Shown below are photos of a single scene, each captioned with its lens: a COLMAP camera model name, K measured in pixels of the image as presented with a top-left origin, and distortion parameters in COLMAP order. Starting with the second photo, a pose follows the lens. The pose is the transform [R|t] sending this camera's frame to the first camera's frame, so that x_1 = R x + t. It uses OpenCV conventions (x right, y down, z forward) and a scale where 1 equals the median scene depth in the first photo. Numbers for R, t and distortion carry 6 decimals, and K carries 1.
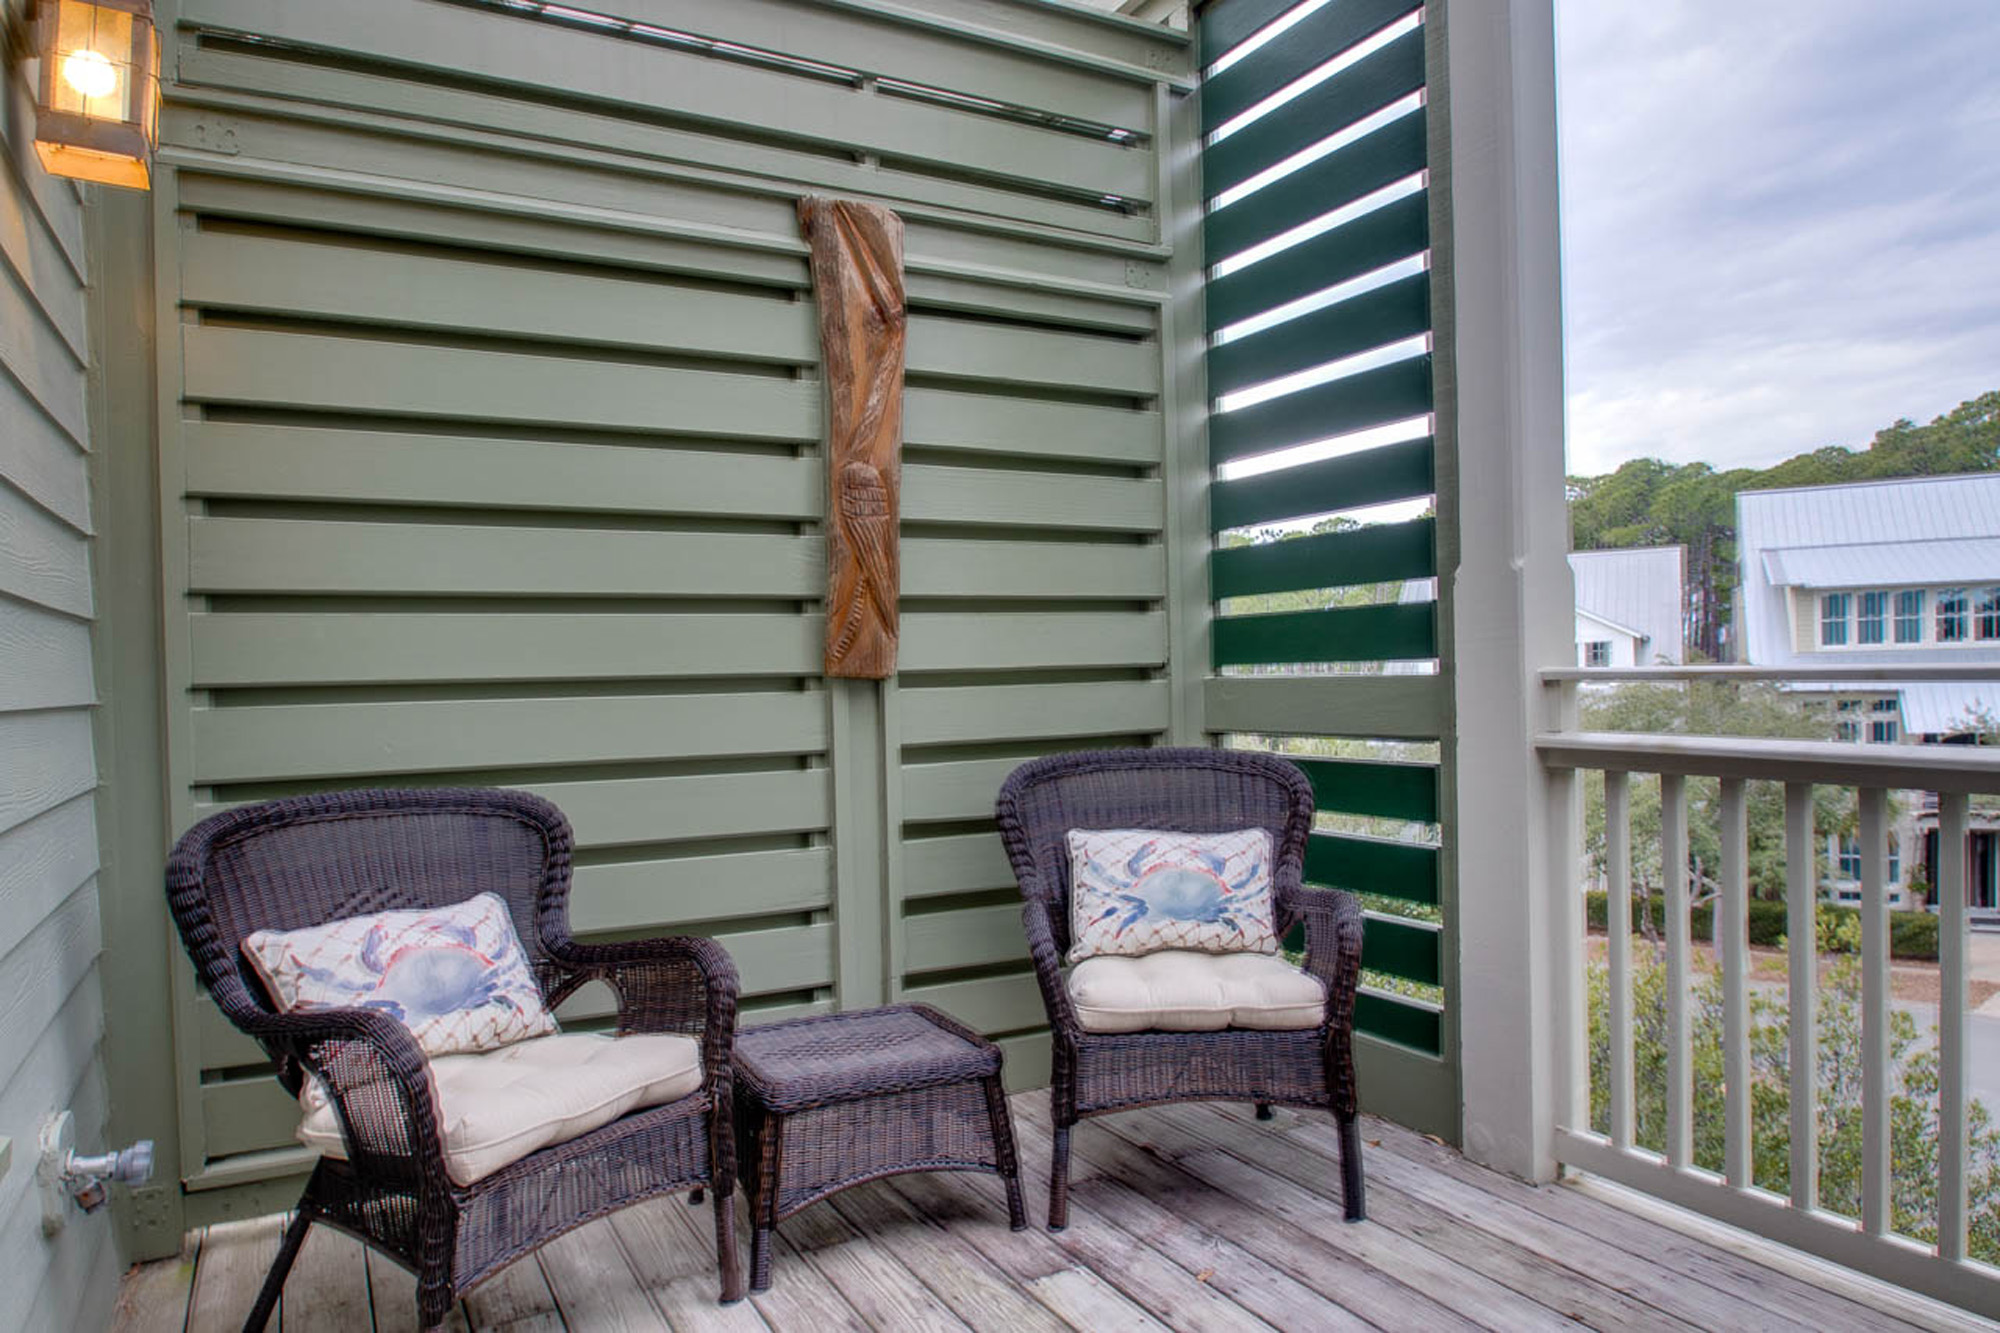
lens RADIAL K [[1274.0, 0, 1000.0], [0, 1274.0, 666.5], [0, 0, 1]] dist [-0.011135, 0.000342]
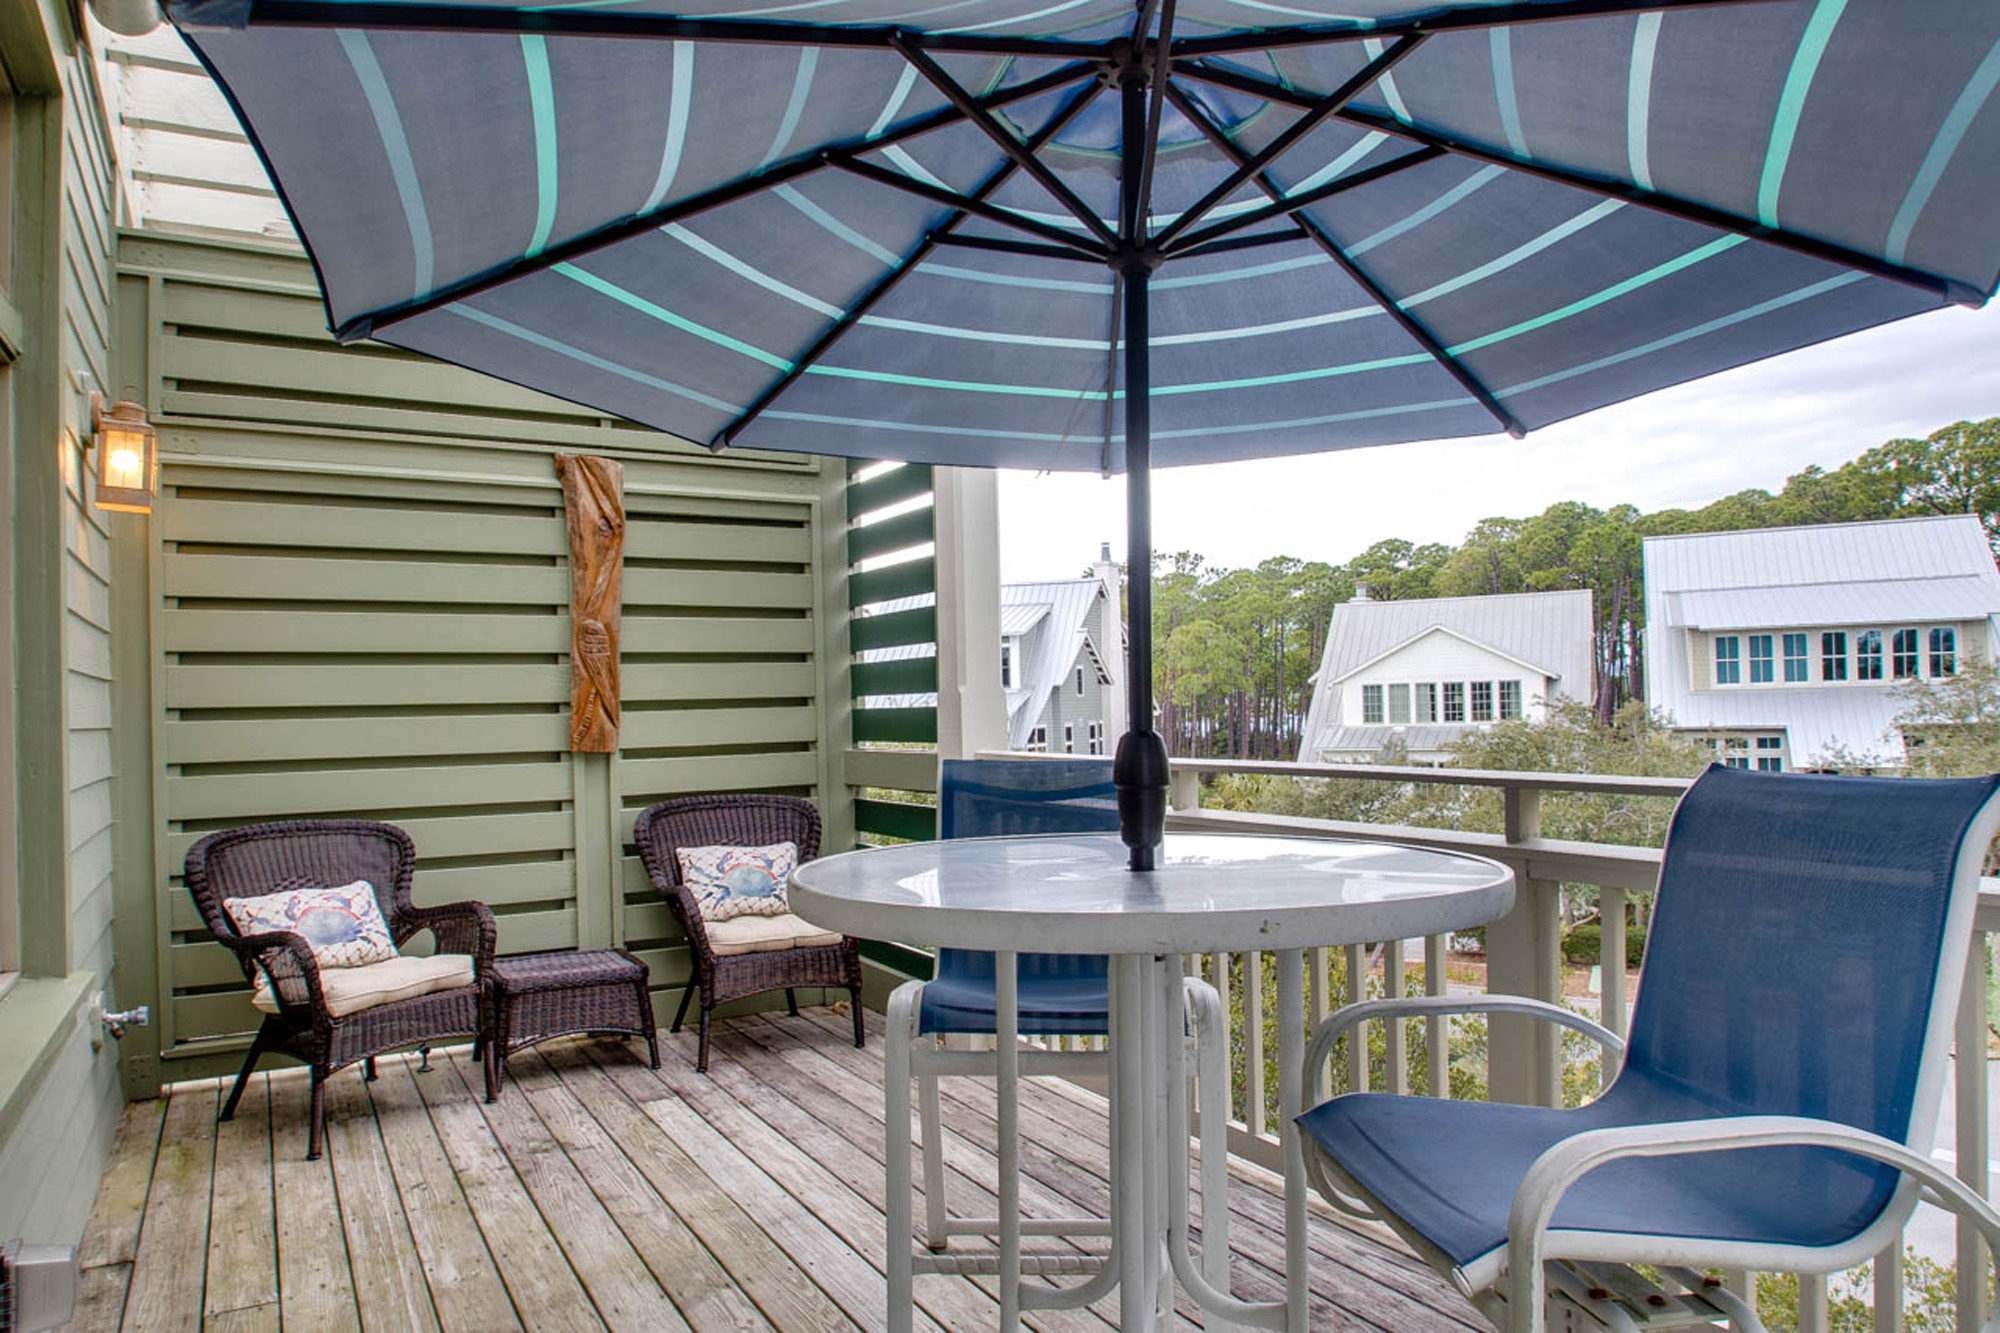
lens RADIAL K [[1385.3, 0, 998.9], [0, 1385.3, 692.1], [0, 0, 1]] dist [-0.172529, 0.193996]
pose [[0.999493, -0.000351, -0.031853, 0.452744], [0.000463, 0.999994, 0.003509, -0.073659], [0.031852, -0.003522, 0.999486, -0.692987]]
